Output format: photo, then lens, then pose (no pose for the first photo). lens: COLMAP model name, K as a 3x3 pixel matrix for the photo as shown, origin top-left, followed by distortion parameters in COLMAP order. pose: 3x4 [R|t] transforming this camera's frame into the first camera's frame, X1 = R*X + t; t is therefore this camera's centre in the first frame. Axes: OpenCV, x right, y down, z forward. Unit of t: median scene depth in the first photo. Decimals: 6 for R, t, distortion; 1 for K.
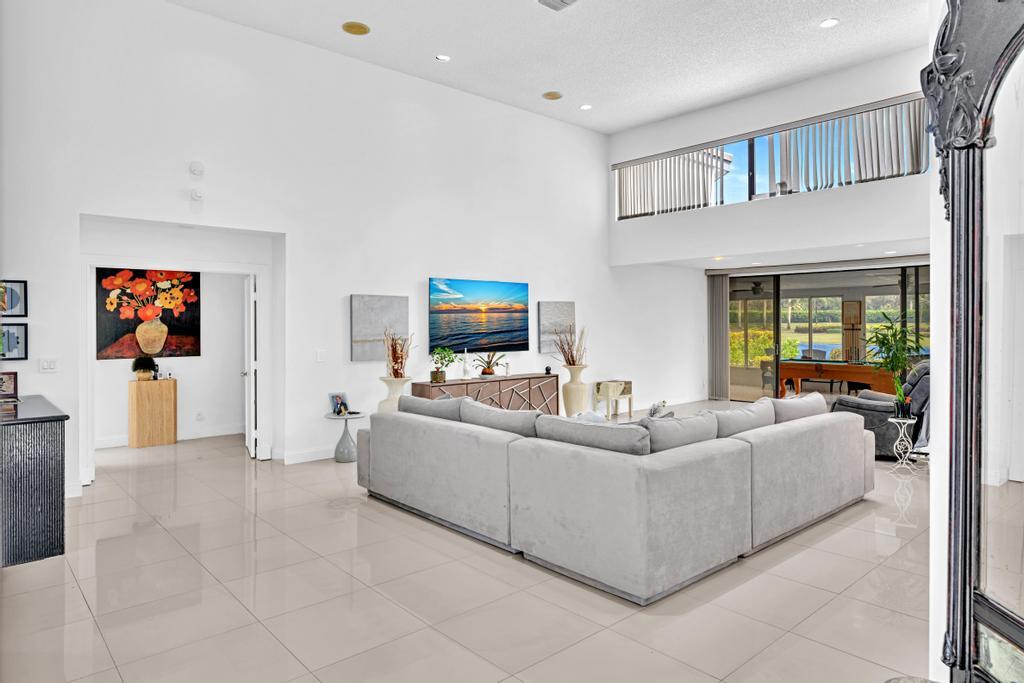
lens RADIAL K [[626.4, 0, 517.7], [0, 626.4, 324.3], [0, 0, 1]] dist [0.004039, 0.000327]
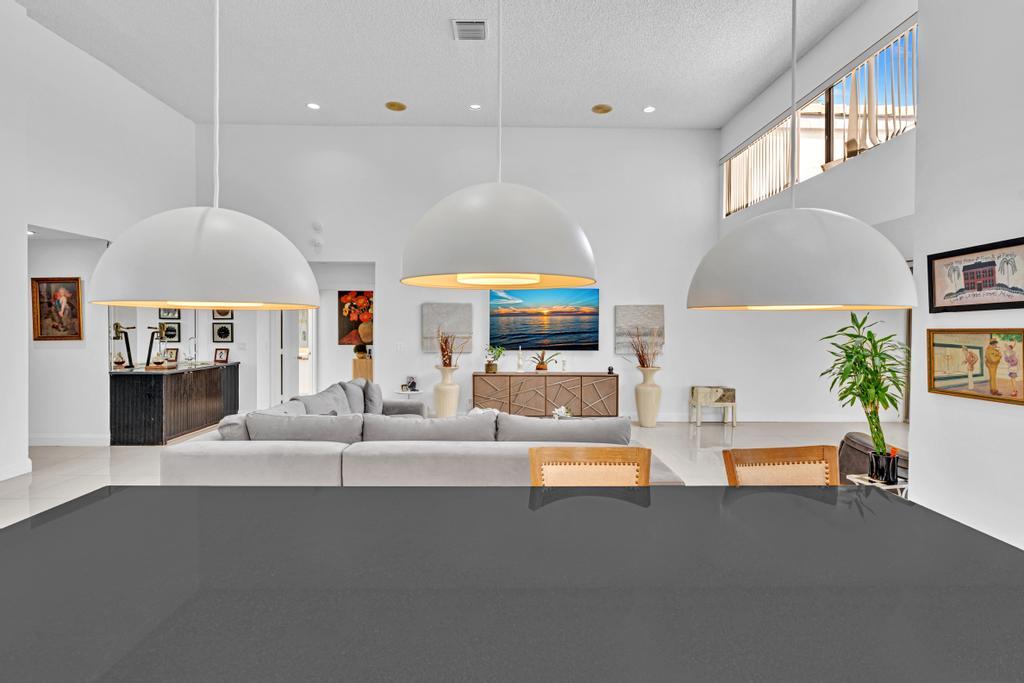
lens RADIAL K [[492.9, 0, 513.8], [0, 492.9, 332.8], [0, 0, 1]] dist [-0.004213, 0.000579]
pose [[0.752927, 0.017903, -0.657860, 0.516932], [-0.008620, 0.999812, 0.017343, -0.002748], [0.658048, -0.007387, 0.752940, 0.292770]]
